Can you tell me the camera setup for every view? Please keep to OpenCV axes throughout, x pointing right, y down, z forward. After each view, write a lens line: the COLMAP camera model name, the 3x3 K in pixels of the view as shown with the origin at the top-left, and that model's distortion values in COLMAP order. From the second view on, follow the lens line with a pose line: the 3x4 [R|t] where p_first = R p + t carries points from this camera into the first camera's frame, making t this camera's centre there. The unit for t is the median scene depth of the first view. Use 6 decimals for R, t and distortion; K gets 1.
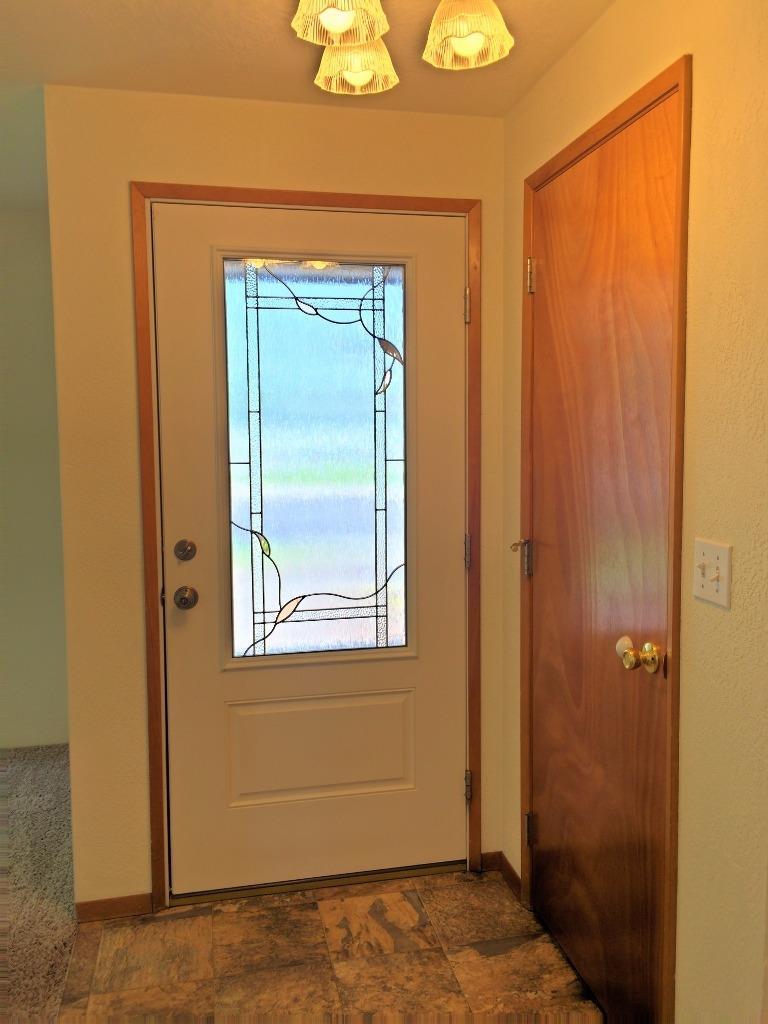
lens RADIAL K [[883.0, 0, 393.3], [0, 883.0, 512.8], [0, 0, 1]] dist [0.066899, -0.104583]
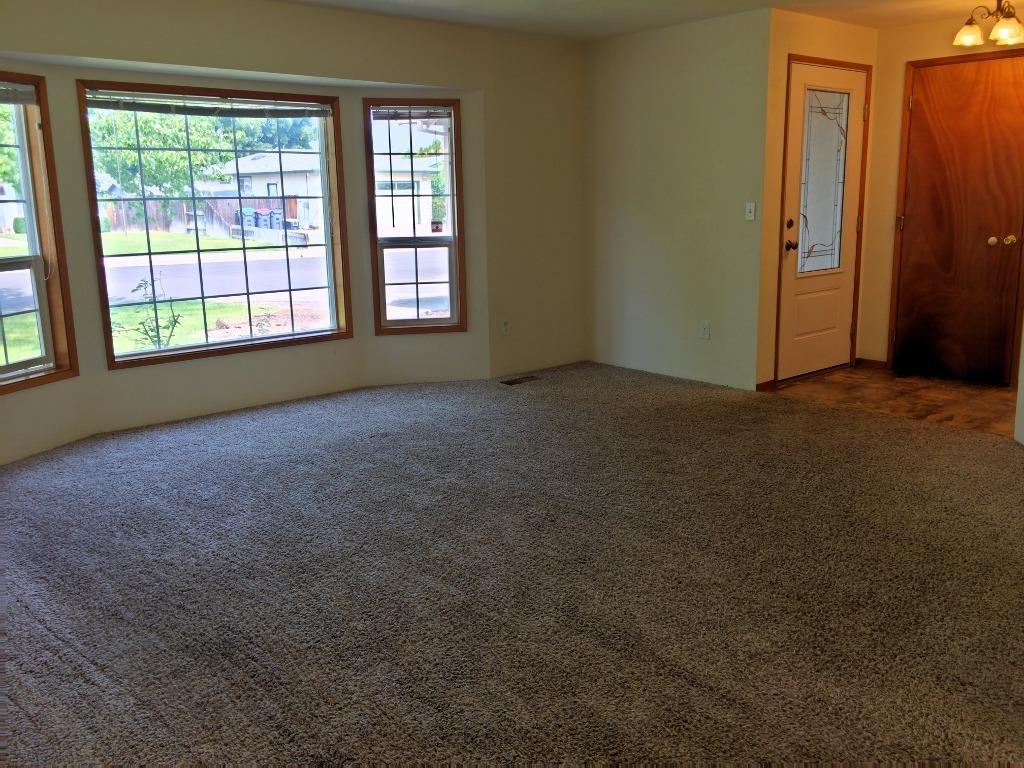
lens RADIAL K [[883.0, 0, 504.1], [0, 883.0, 373.9], [0, 0, 1]] dist [0.066899, -0.104583]
pose [[0.883542, -0.104154, 0.456625, -1.857087], [0.058631, 0.991887, 0.112799, 0.118259], [-0.464669, -0.072890, 0.882480, -0.635007]]
